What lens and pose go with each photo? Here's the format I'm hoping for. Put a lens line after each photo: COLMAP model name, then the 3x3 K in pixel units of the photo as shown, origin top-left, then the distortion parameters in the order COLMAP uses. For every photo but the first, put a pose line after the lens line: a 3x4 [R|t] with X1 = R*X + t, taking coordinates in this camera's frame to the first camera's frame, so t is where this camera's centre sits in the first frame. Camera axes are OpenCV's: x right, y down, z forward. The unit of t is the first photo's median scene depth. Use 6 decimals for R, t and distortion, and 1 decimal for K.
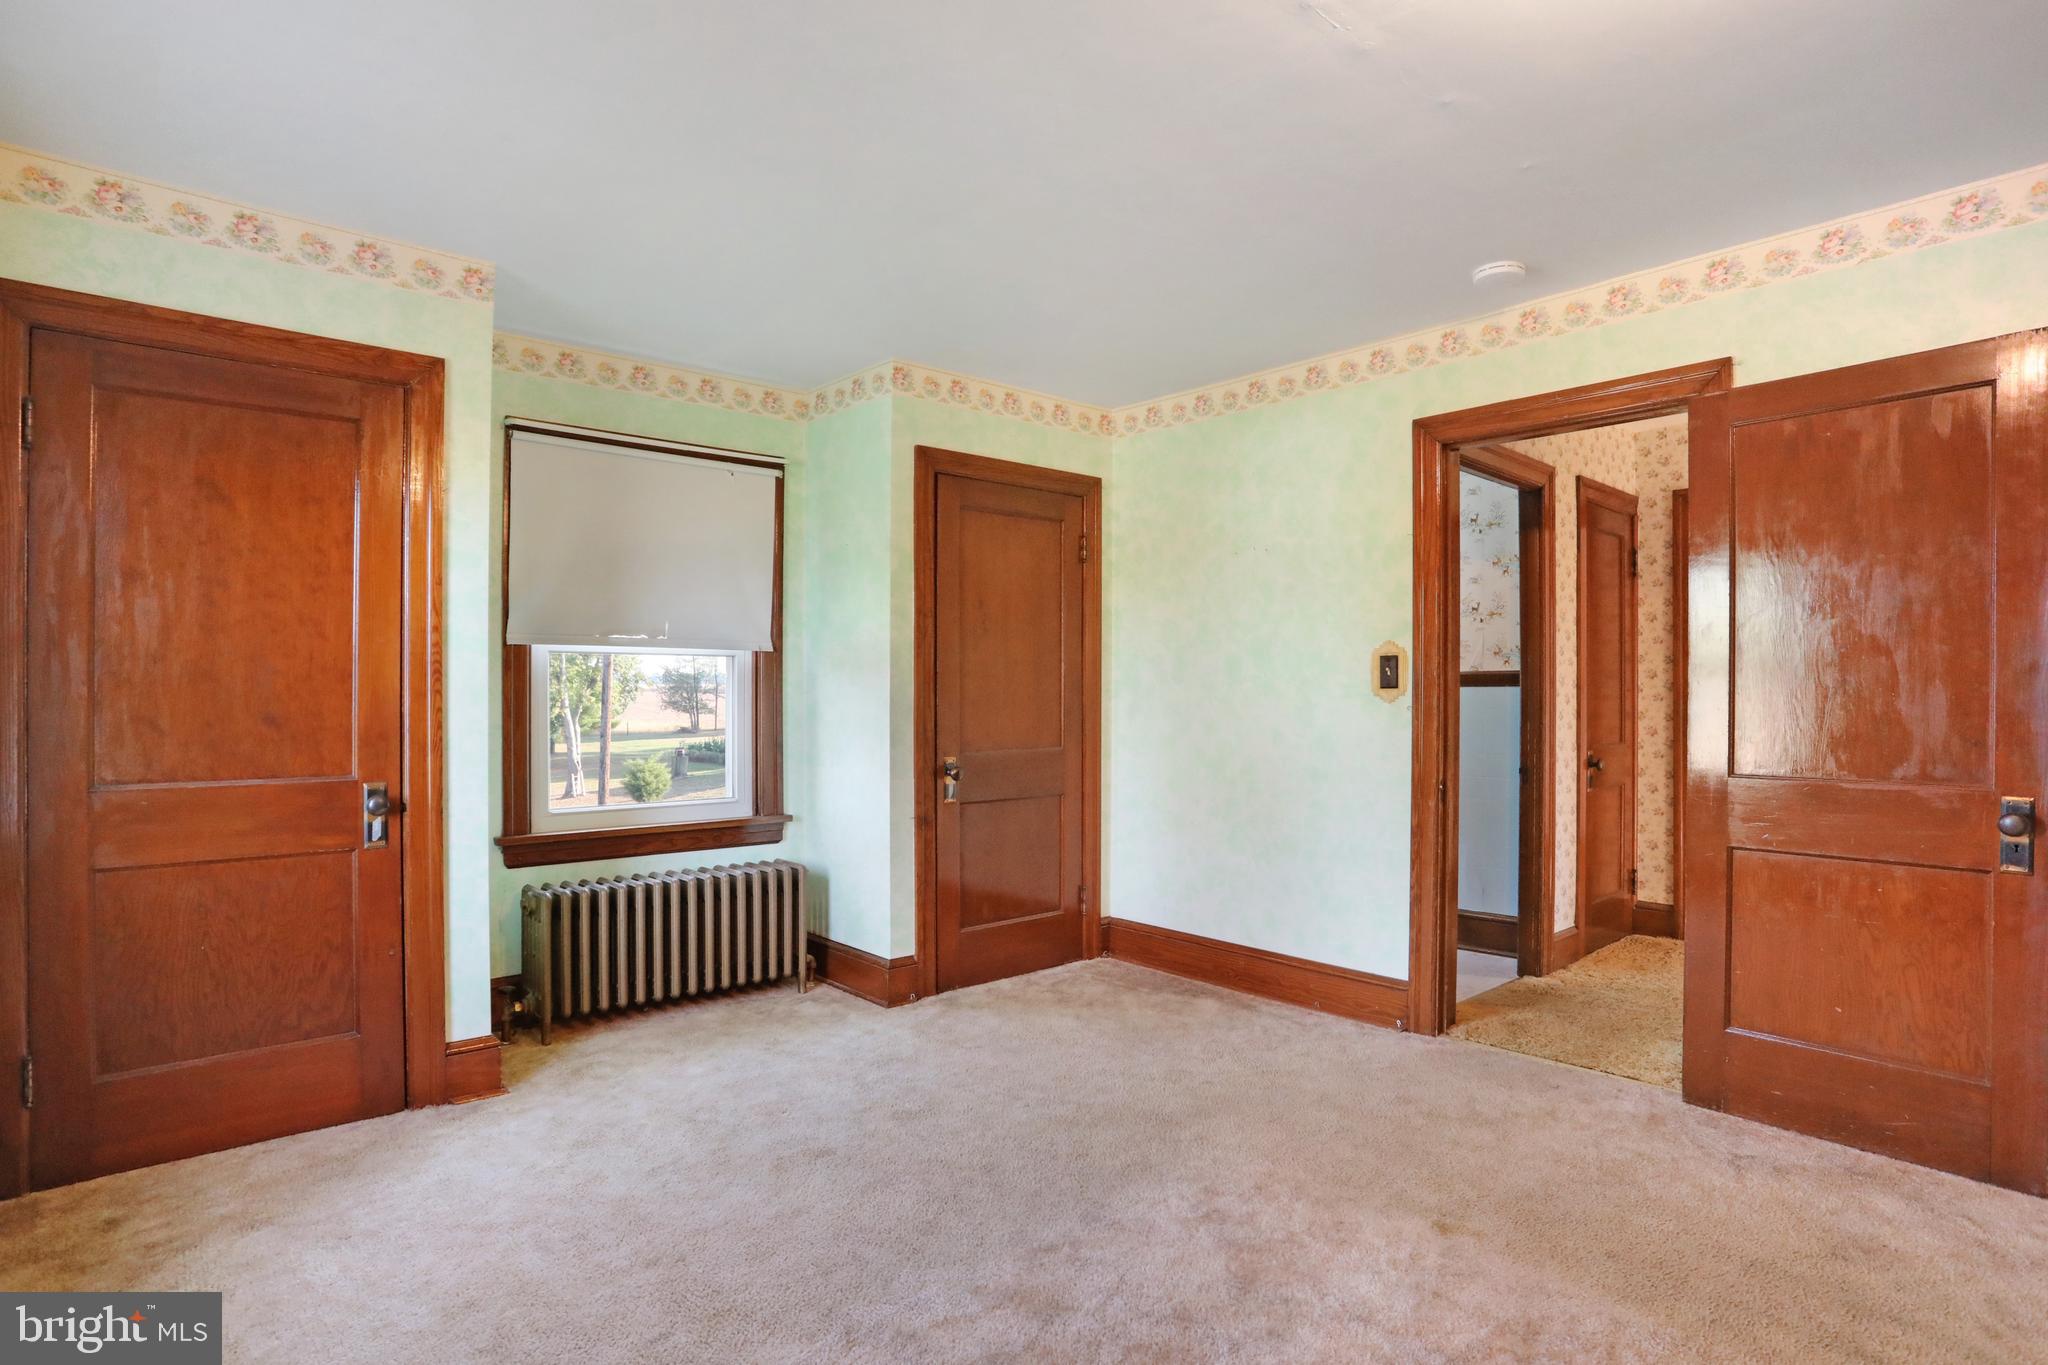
lens RADIAL K [[1059.2, 0, 1037.0], [0, 1059.2, 690.1], [0, 0, 1]] dist [-0.040983, 0.019374]
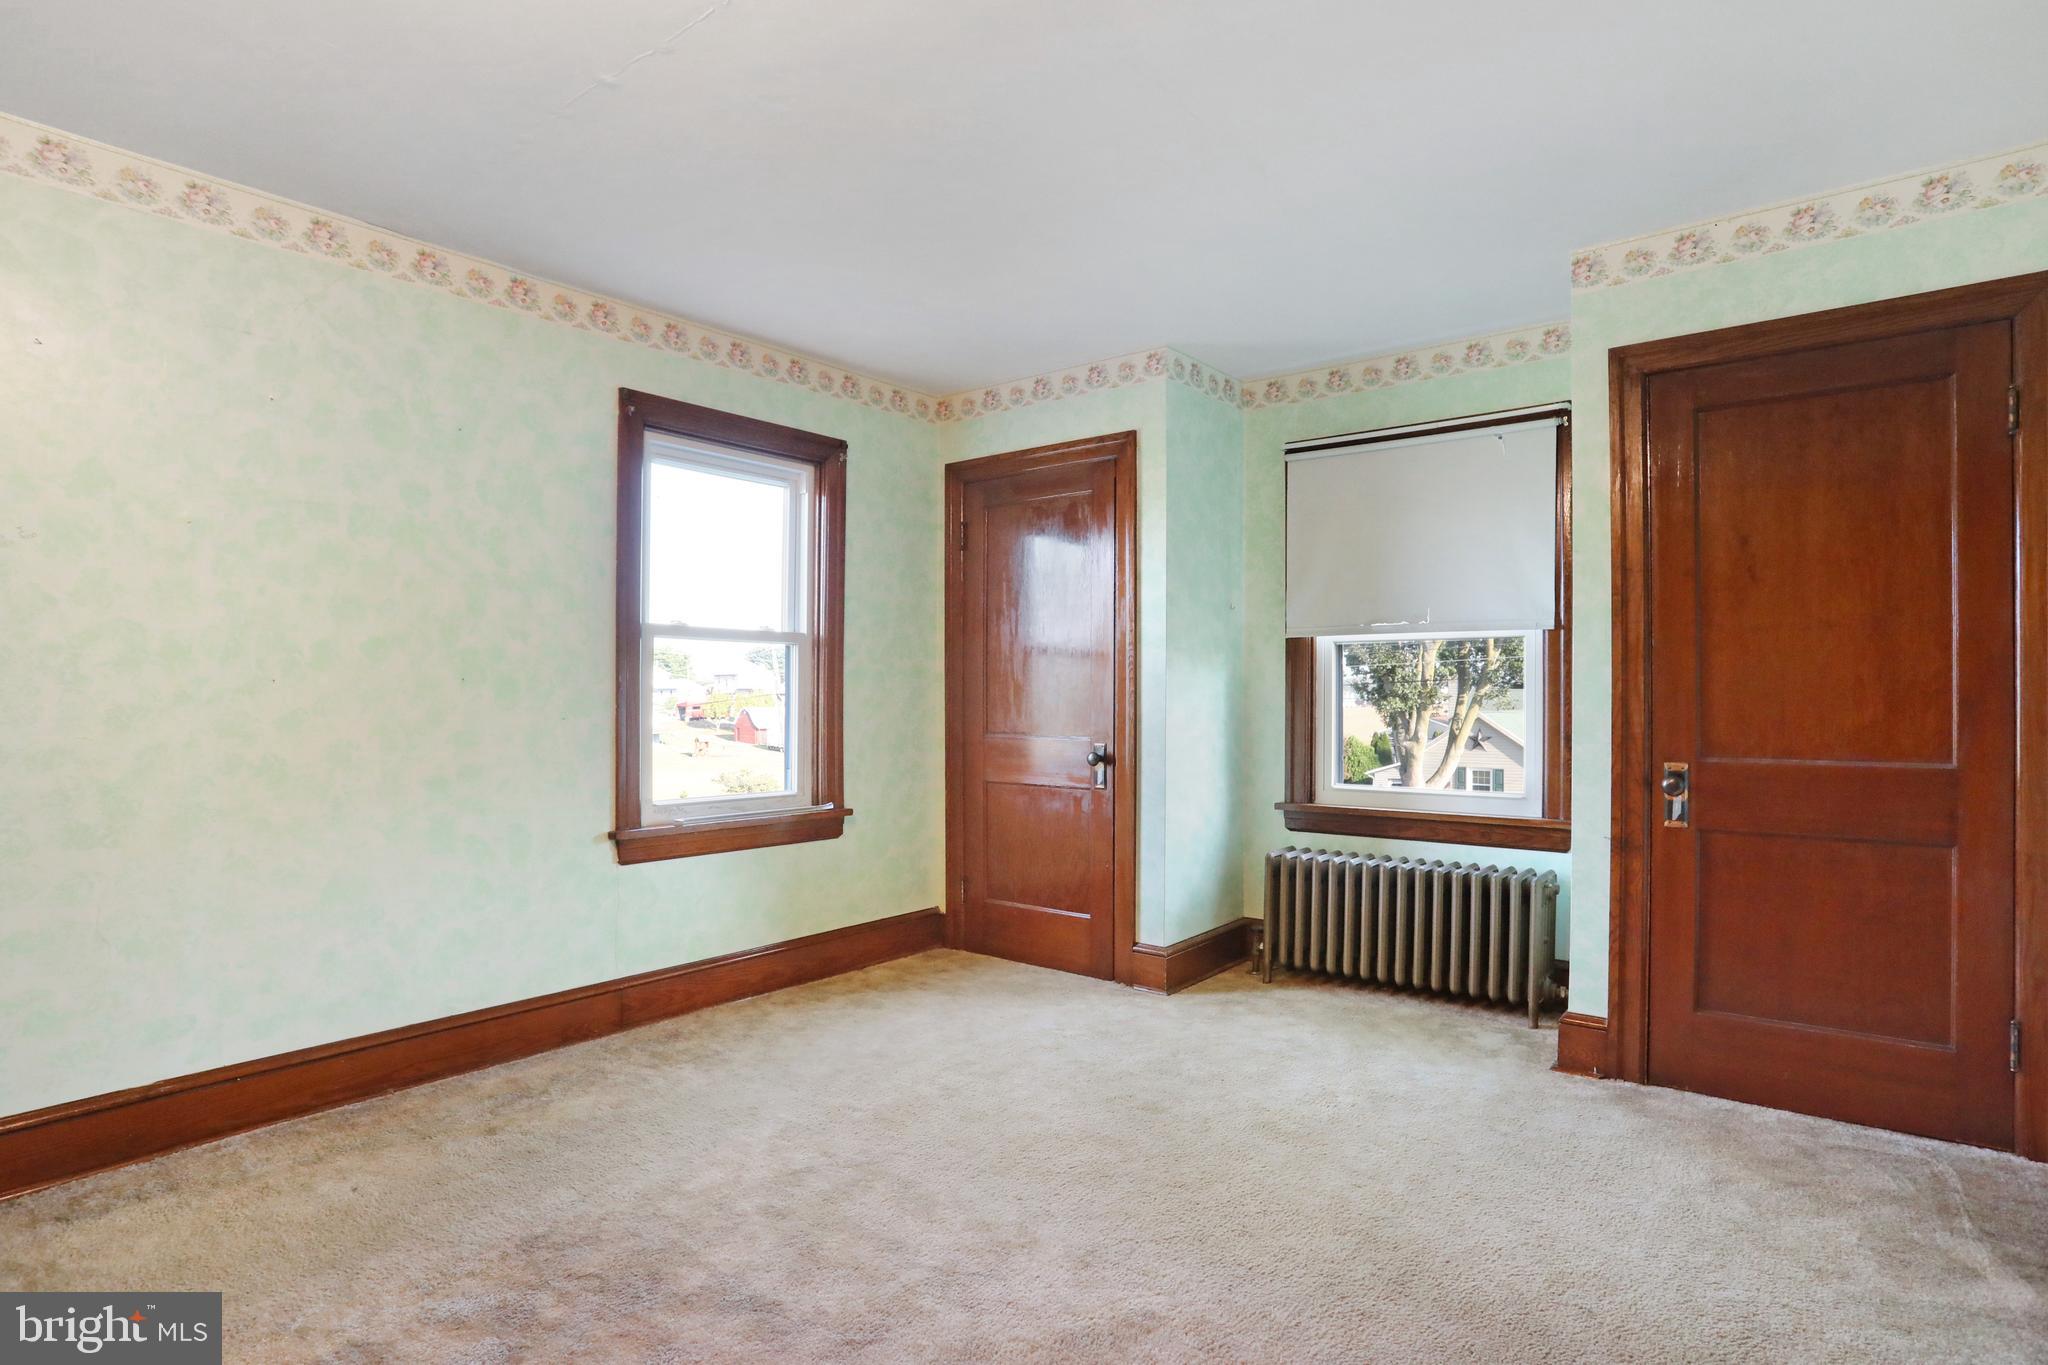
lens RADIAL K [[1059.2, 0, 1033.4], [0, 1059.2, 686.2], [0, 0, 1]] dist [-0.040983, 0.019374]
pose [[0.198206, -0.001313, -0.980160, 0.577075], [0.007071, 0.999975, 0.000090, 0.007276], [0.980135, -0.006949, 0.198210, 0.473823]]
